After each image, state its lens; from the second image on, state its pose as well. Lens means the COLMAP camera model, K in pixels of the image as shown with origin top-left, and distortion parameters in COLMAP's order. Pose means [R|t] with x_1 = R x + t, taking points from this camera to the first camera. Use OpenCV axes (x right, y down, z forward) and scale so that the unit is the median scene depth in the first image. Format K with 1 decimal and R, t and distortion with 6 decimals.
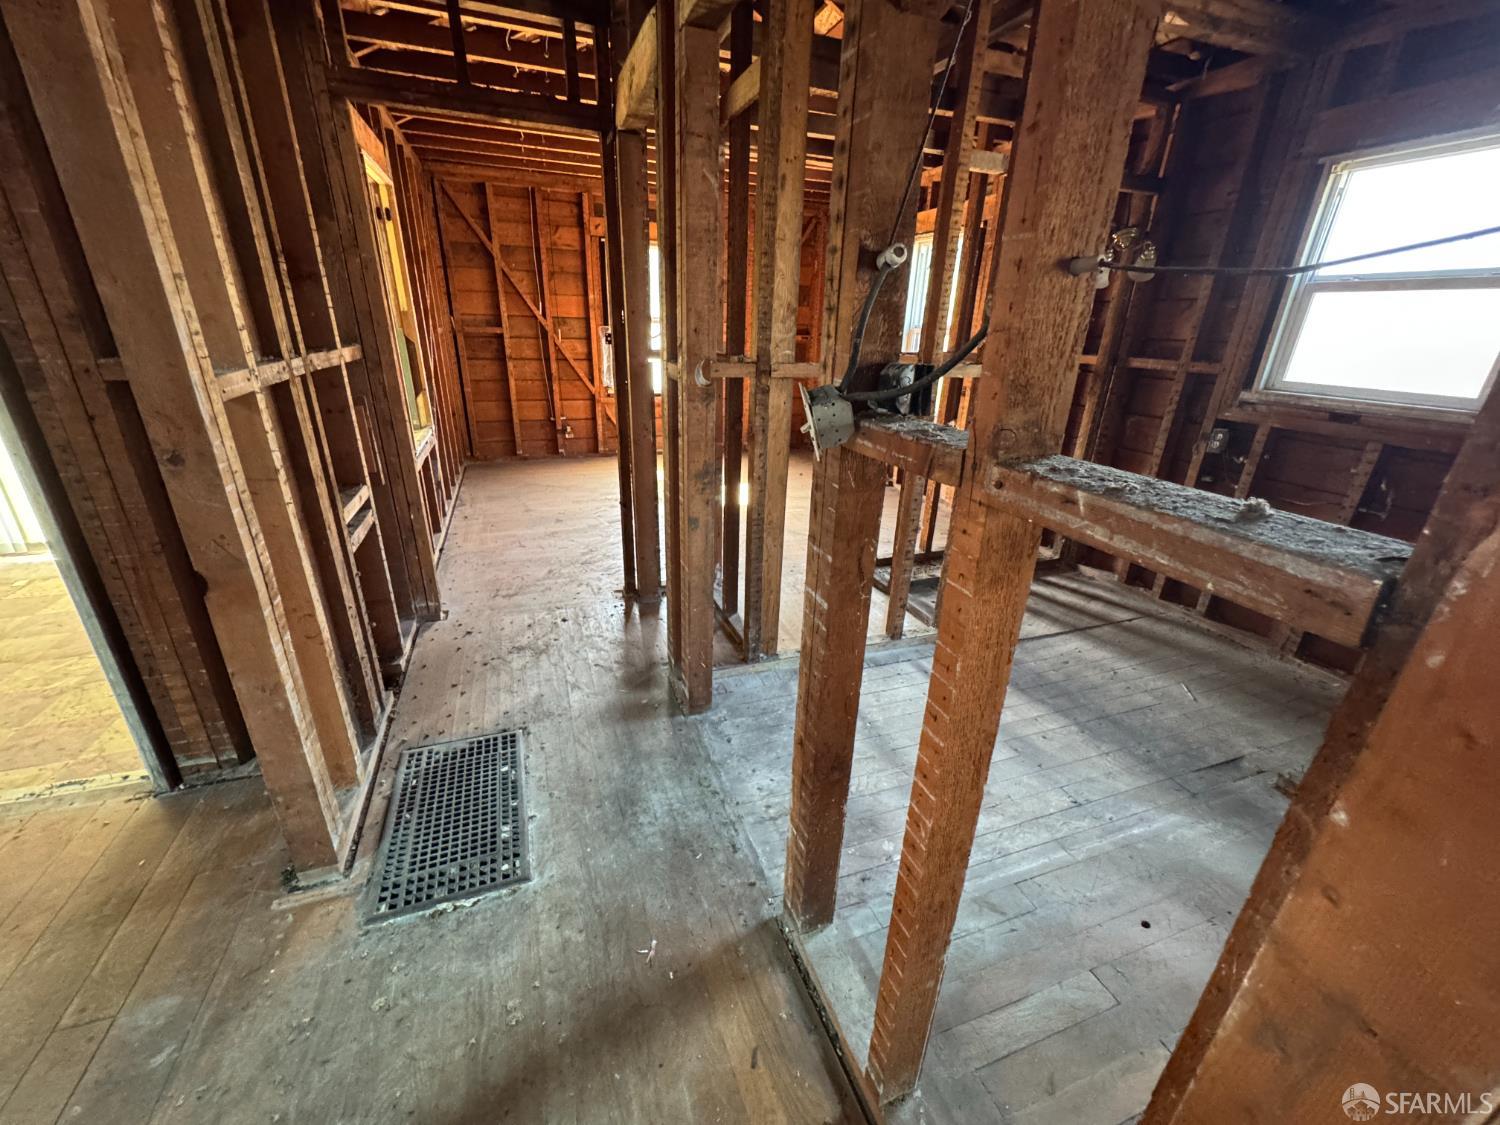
lens RADIAL K [[600.6, 0, 748.9], [0, 600.6, 566.2], [0, 0, 1]] dist [-0.003889, 0.000749]
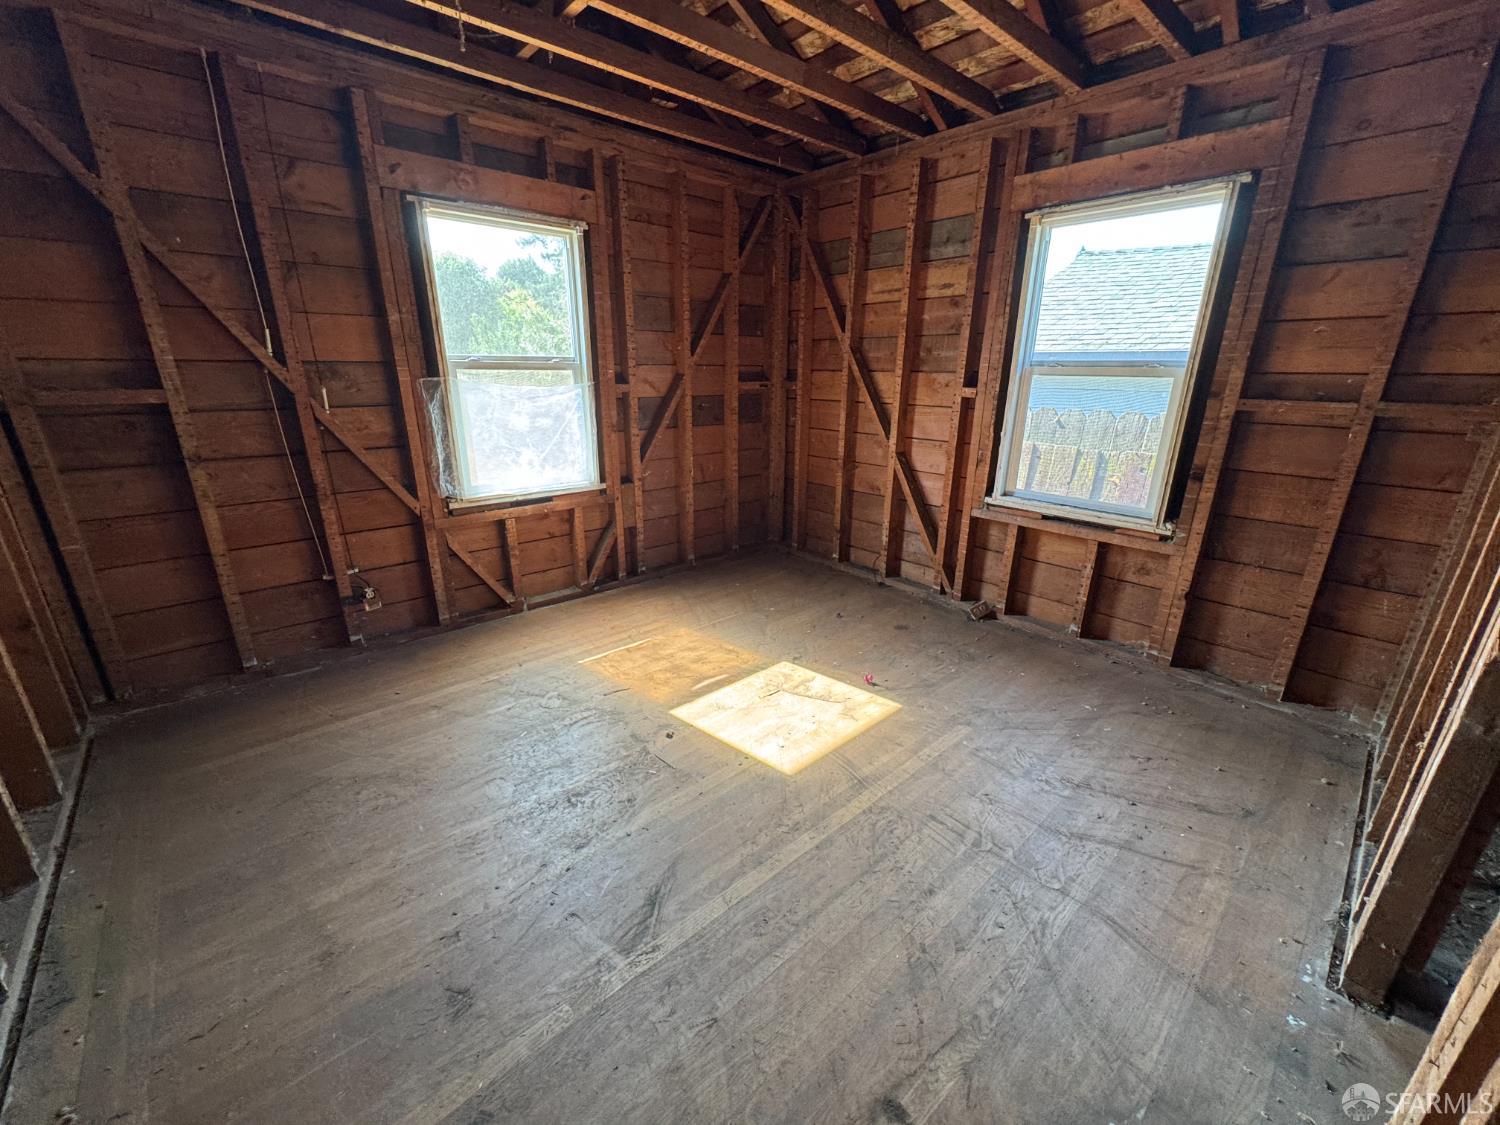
lens RADIAL K [[600.6, 0, 748.9], [0, 600.6, 566.2], [0, 0, 1]] dist [-0.003889, 0.000749]
pose [[0.927500, -0.137883, 0.347466, -0.197253], [0.155757, 0.987506, -0.023900, -0.204599], [-0.339829, 0.076288, 0.937388, 0.485781]]
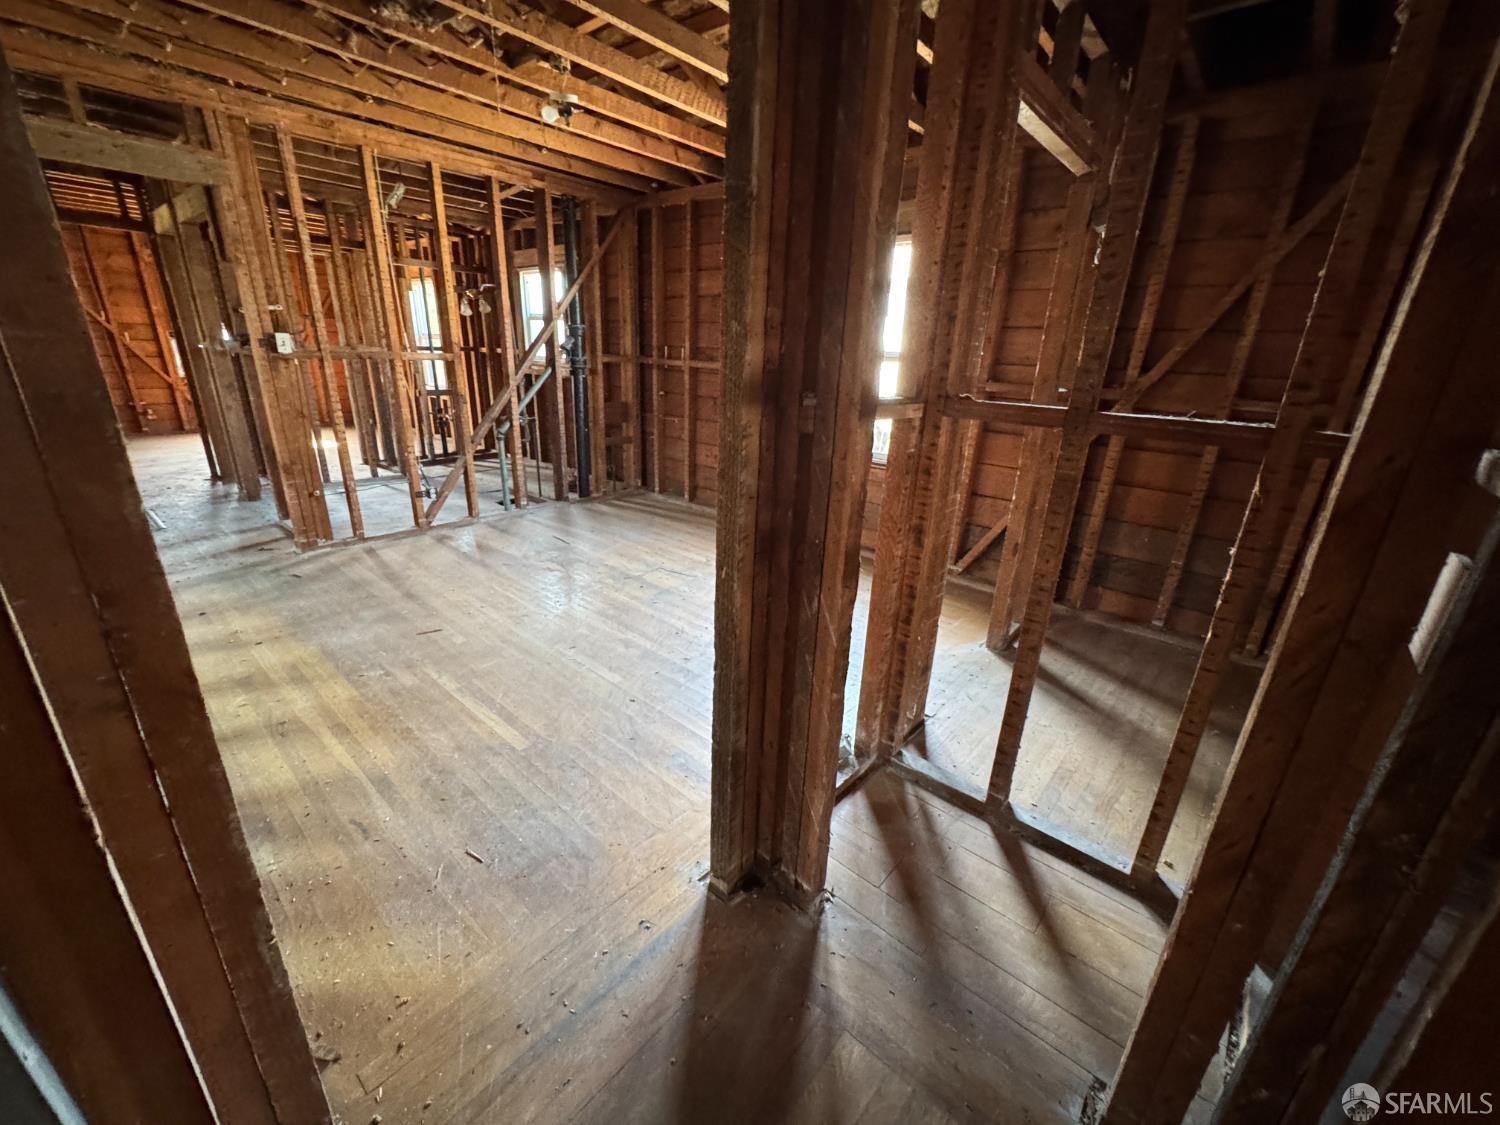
lens RADIAL K [[600.6, 0, 748.9], [0, 600.6, 566.2], [0, 0, 1]] dist [-0.003889, 0.000749]
pose [[0.875405, -0.160135, 0.456094, 0.186931], [0.169630, 0.985297, 0.020359, 0.298307], [-0.452649, 0.059545, 0.889698, -0.712939]]
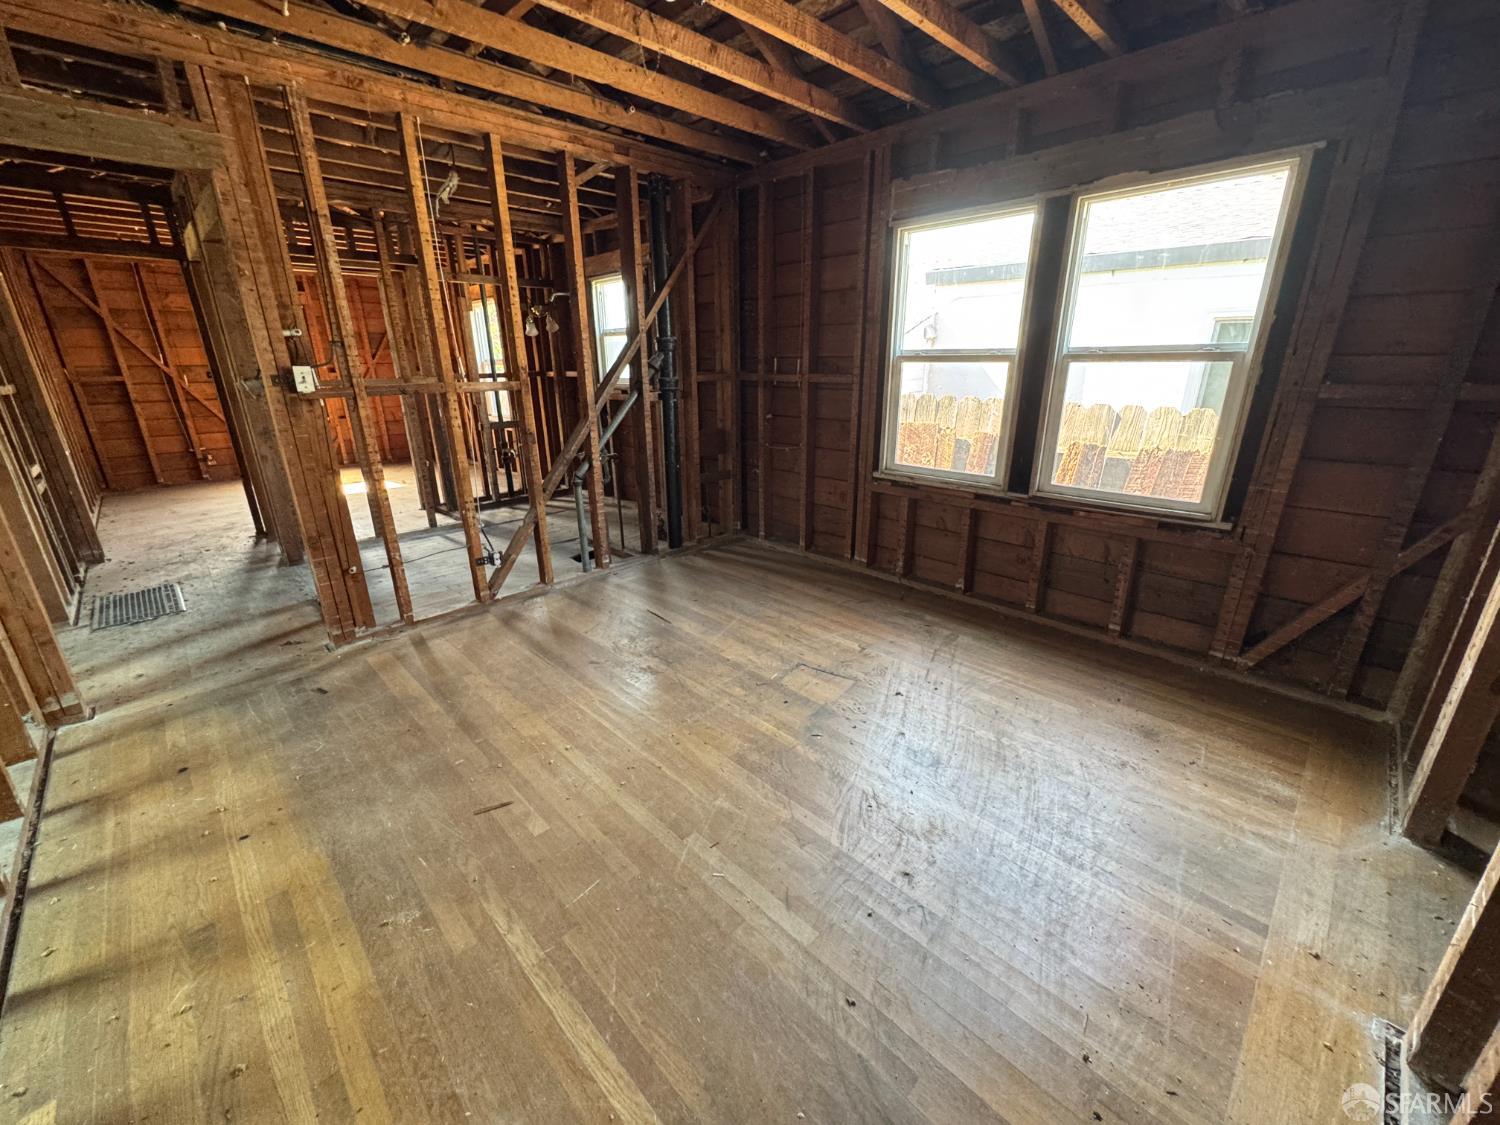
lens RADIAL K [[601.7, 0, 746.4], [0, 601.7, 564.4], [0, 0, 1]] dist [-0.002003, 0.000303]
pose [[0.911546, -0.170585, 0.374145, 0.199184], [0.190643, 0.981513, -0.016968, 0.216716], [-0.364334, 0.086795, 0.927215, -0.503556]]
